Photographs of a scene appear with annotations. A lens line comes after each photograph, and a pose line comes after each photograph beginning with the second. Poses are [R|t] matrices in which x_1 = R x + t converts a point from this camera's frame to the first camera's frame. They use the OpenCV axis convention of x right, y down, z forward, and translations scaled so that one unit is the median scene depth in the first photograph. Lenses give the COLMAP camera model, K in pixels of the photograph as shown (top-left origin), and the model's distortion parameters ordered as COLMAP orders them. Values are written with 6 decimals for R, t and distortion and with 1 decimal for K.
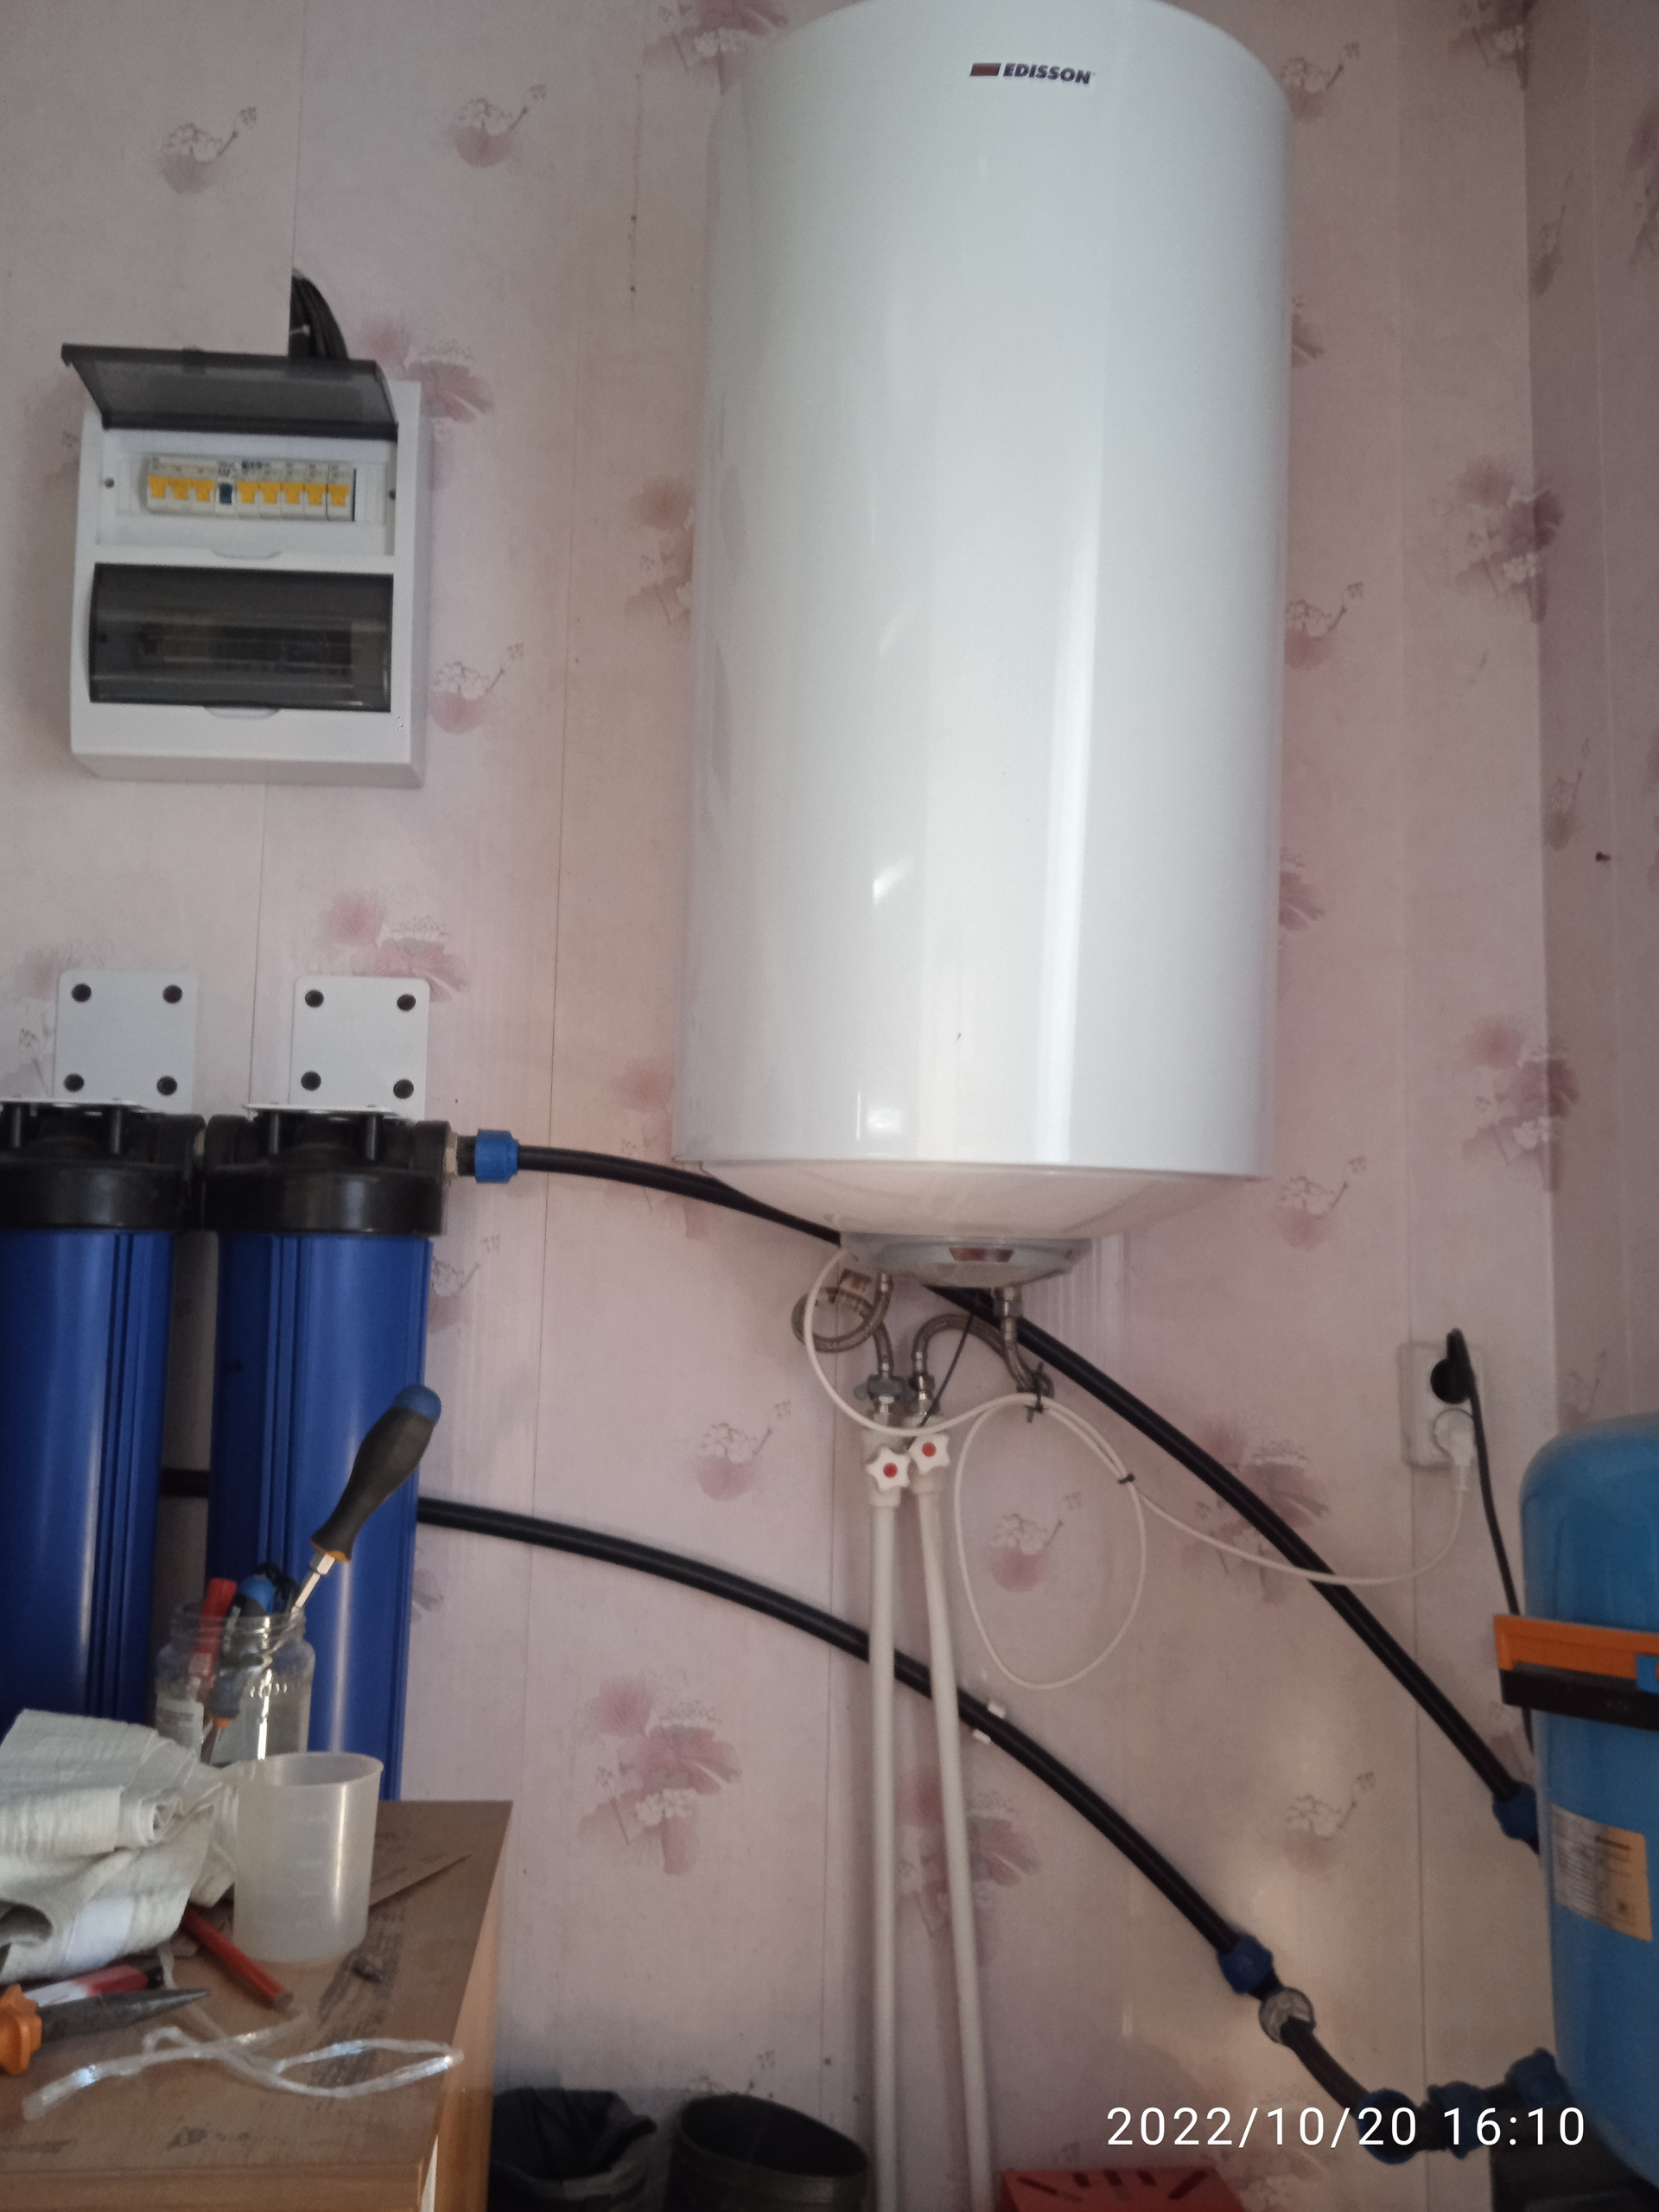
lens RADIAL K [[1810.7, 0, 825.5], [0, 1810.7, 1112.2], [0, 0, 1]] dist [0.045772, -0.052286]
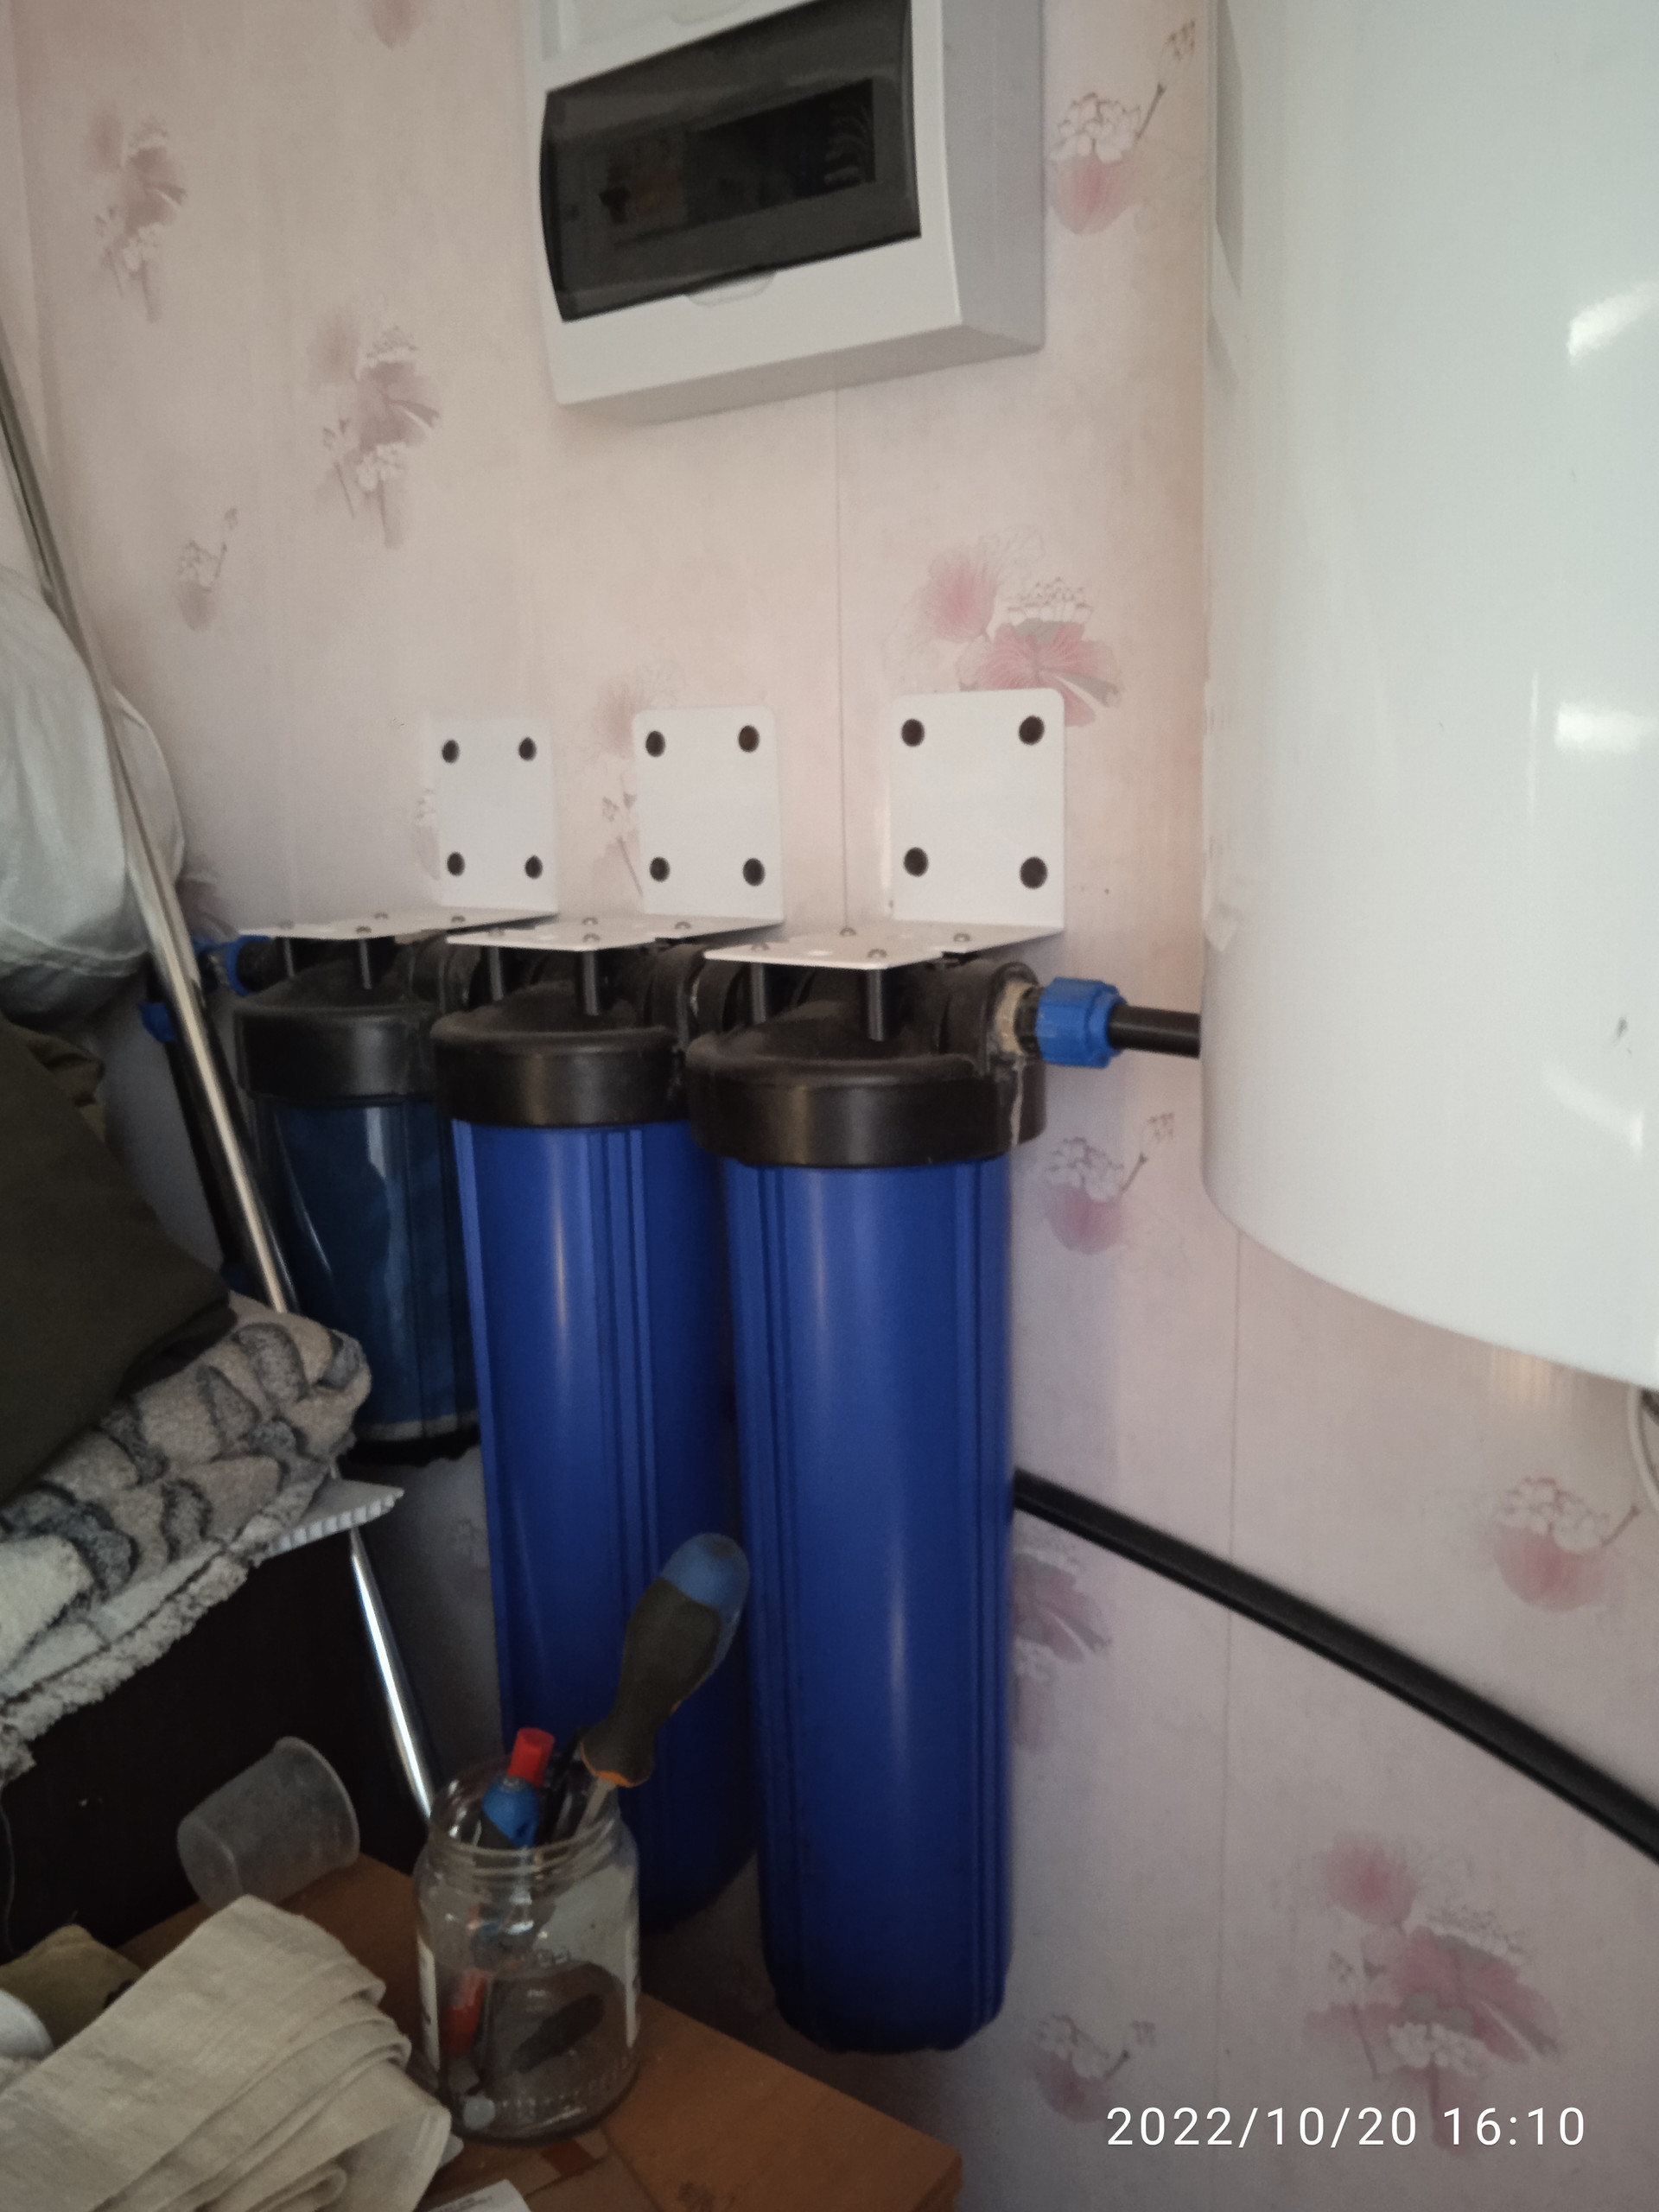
lens RADIAL K [[1810.7, 0, 827.6], [0, 1810.7, 1105.0], [0, 0, 1]] dist [0.045772, -0.052286]
pose [[0.768926, 0.074803, -0.634947, 0.122026], [0.099710, 0.966949, 0.234666, -0.092560], [0.631515, -0.243752, 0.736053, 0.490443]]
